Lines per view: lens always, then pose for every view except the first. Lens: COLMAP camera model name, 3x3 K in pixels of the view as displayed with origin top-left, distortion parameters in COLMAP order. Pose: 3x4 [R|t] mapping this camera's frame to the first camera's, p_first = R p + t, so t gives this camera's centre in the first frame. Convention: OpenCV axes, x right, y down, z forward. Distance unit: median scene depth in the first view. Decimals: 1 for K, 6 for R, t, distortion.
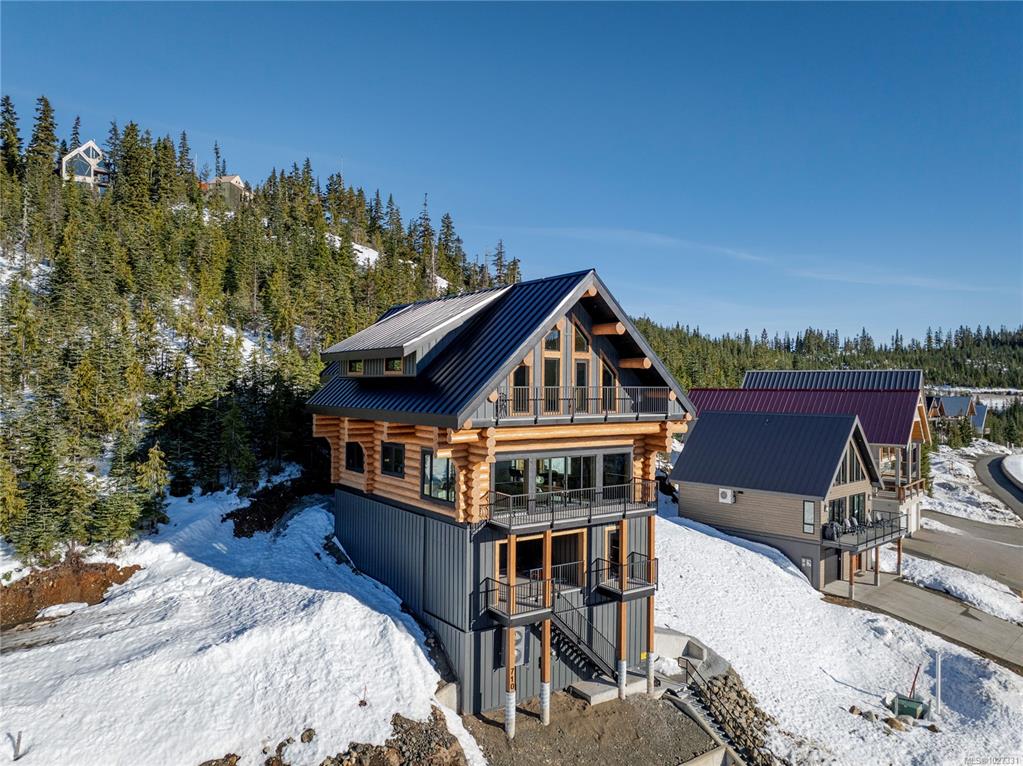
lens RADIAL K [[724.2, 0, 511.3], [0, 724.2, 379.9], [0, 0, 1]] dist [-0.041618, 0.031558]
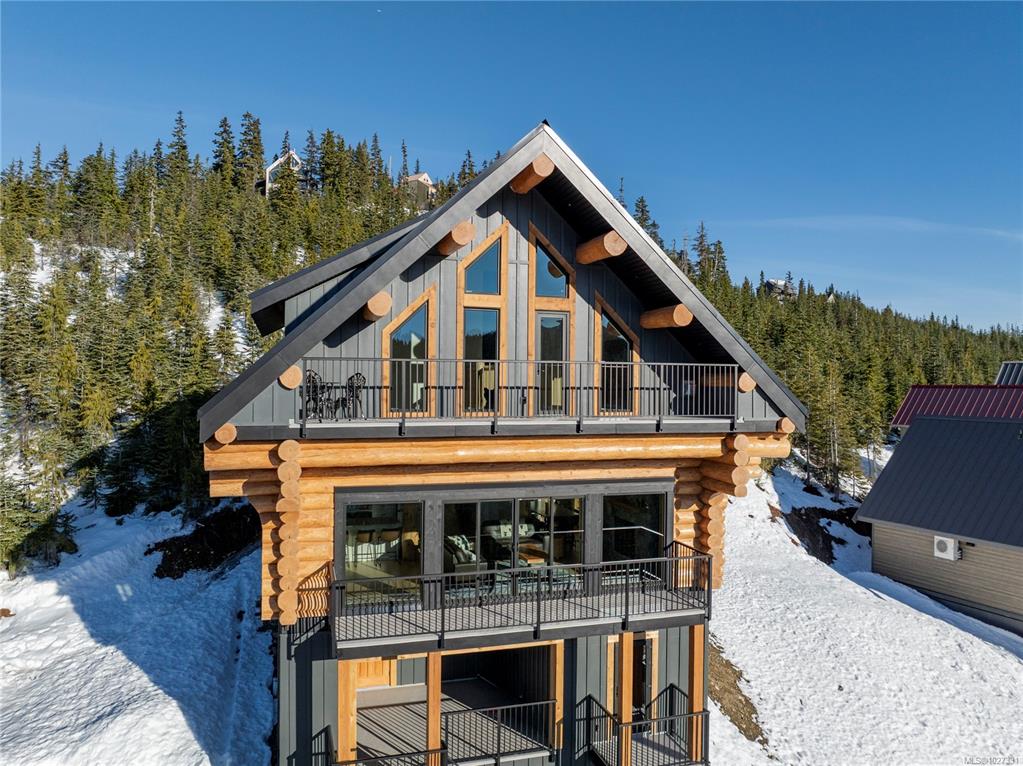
lens RADIAL K [[727.6, 0, 510.2], [0, 727.6, 380.4], [0, 0, 1]] dist [-0.054644, 0.025092]
pose [[0.950964, -0.000790, -0.309301, 0.220476], [0.000305, 0.999999, -0.001616, 0.021098], [0.309302, 0.001442, 0.950963, 0.478767]]
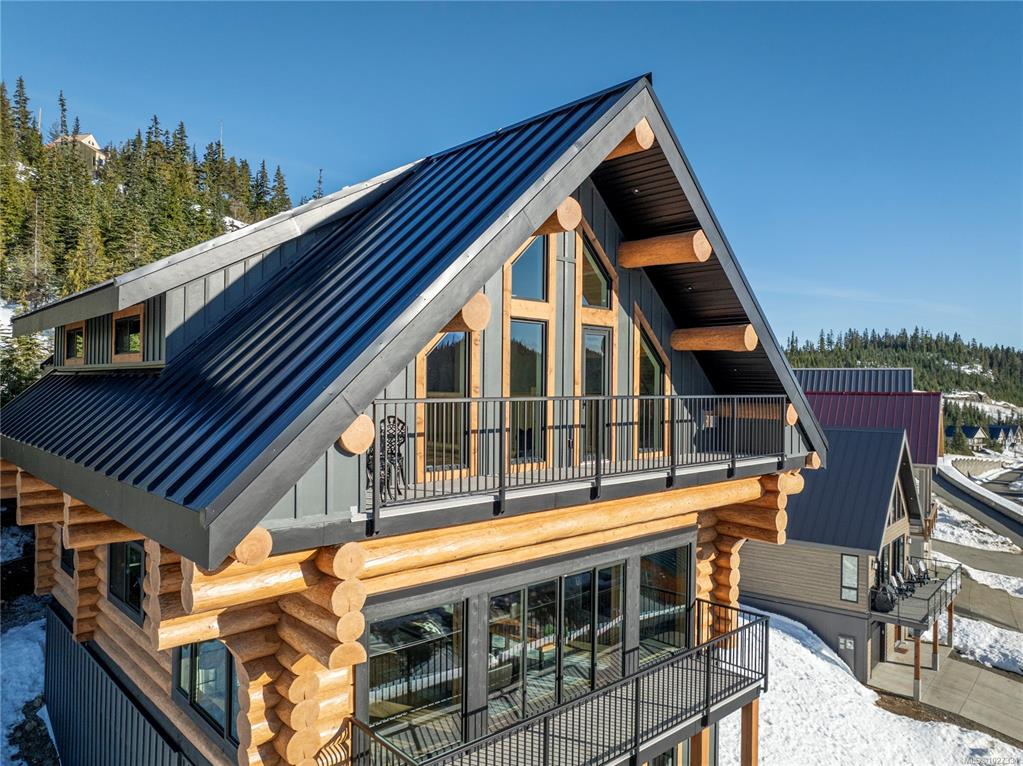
lens RADIAL K [[719.6, 0, 510.4], [0, 719.6, 382.8], [0, 0, 1]] dist [-0.034752, 0.022186]
pose [[0.991425, 0.003786, 0.130626, -0.002024], [-0.004552, 0.999974, 0.005568, 0.000703], [-0.130601, -0.006115, 0.991416, 0.589343]]
